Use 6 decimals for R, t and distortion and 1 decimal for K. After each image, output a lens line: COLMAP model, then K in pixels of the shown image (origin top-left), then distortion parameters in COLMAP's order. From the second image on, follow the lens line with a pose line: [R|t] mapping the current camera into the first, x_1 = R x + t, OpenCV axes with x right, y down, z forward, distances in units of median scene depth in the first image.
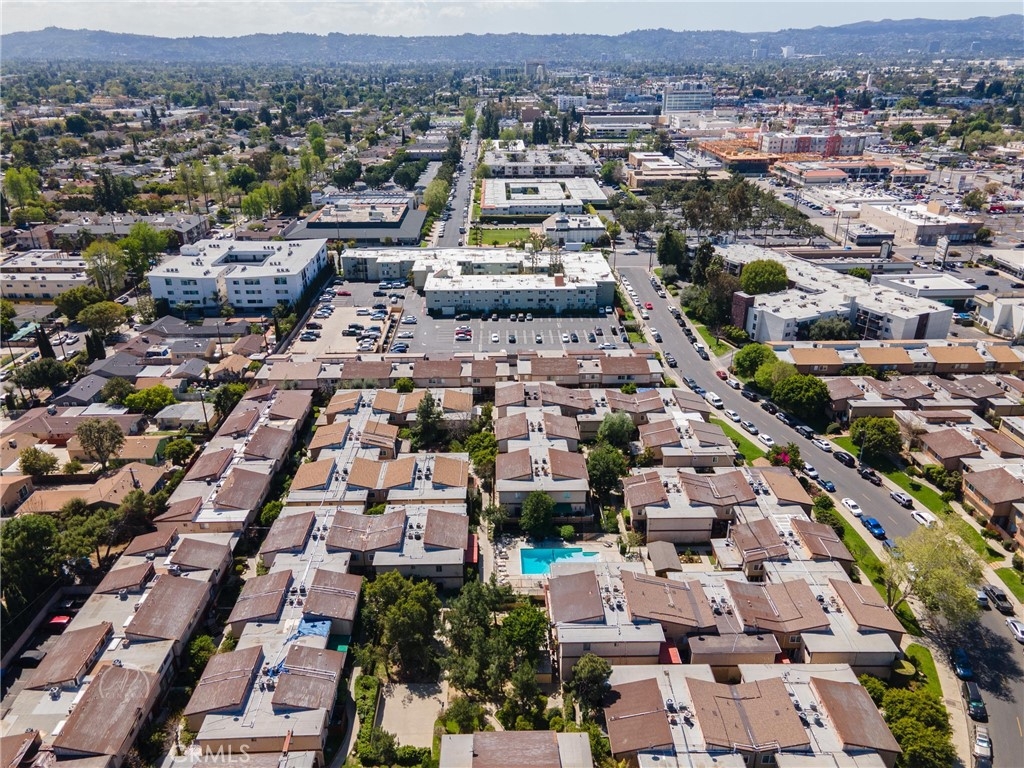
lens RADIAL K [[740.0, 0, 509.2], [0, 740.0, 380.8], [0, 0, 1]] dist [0.026275, 0.034164]
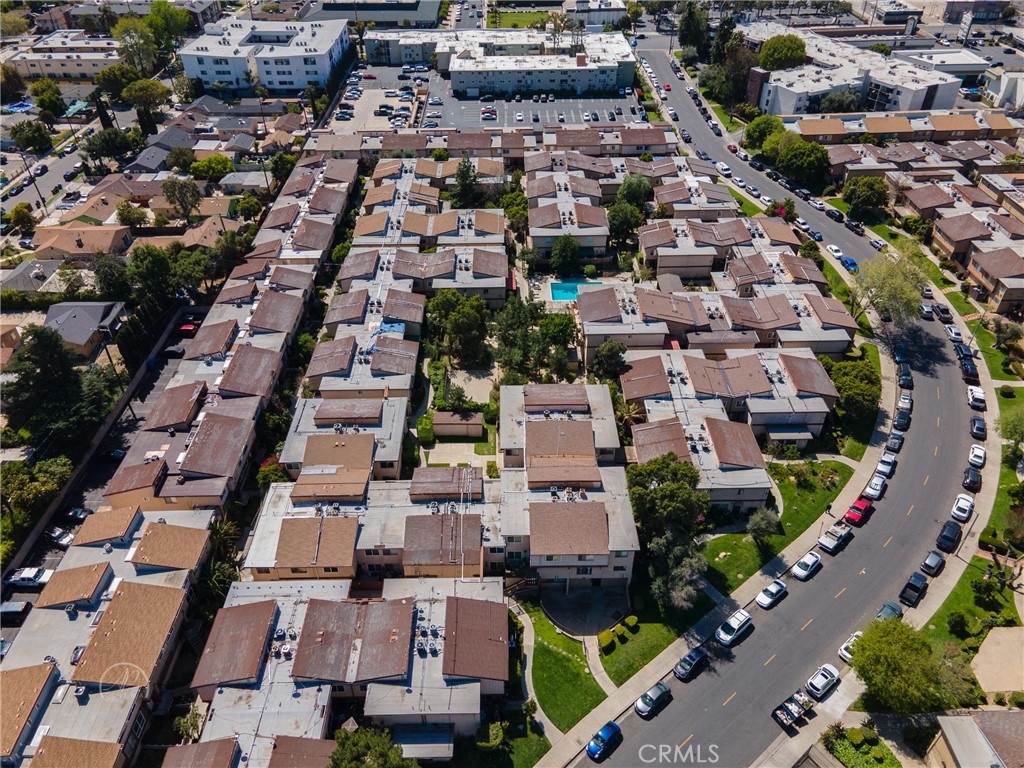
lens RADIAL K [[740.0, 0, 509.2], [0, 740.0, 380.8], [0, 0, 1]] dist [0.026275, 0.034164]
pose [[0.999949, 0.000166, -0.010128, -0.027950], [0.002234, 0.971621, 0.236533, 0.068671], [0.009880, -0.236543, 0.971571, -0.140002]]
